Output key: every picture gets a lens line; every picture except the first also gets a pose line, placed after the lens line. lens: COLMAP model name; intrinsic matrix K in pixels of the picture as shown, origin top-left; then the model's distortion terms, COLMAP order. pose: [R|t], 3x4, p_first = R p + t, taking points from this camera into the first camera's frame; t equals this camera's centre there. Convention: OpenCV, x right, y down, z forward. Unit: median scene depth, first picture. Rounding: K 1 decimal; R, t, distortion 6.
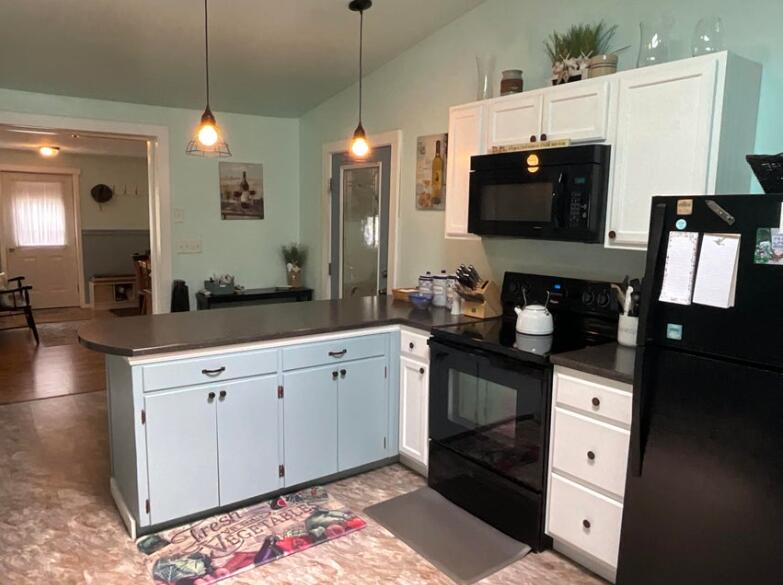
lens RADIAL K [[644.0, 0, 391.5], [0, 644.0, 292.5], [0, 0, 1]] dist [0.094906, 0.002340]
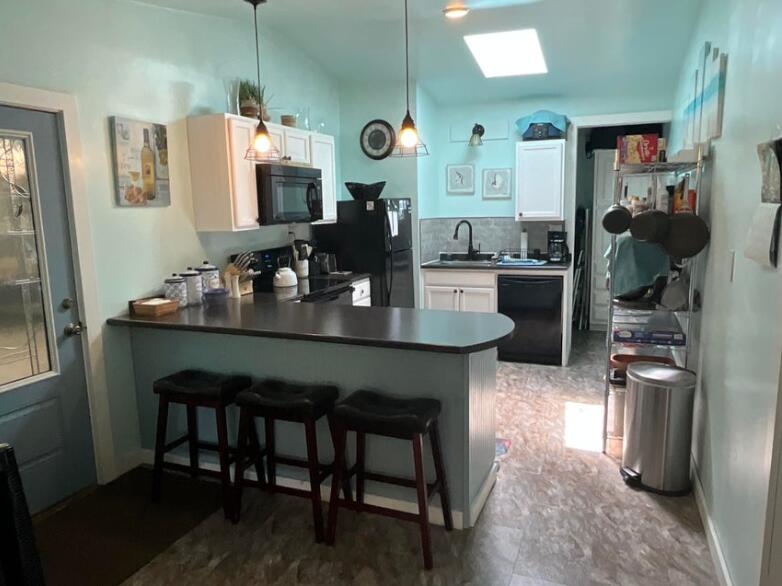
lens RADIAL K [[548.2, 0, 391.0], [0, 548.2, 293.0], [0, 0, 1]] dist [0.063768, -0.099392]
pose [[-0.575299, -0.128108, 0.807849, -0.971995], [0.120081, 0.963729, 0.238342, -0.197876], [-0.809081, 0.234125, -0.539049, 1.497589]]
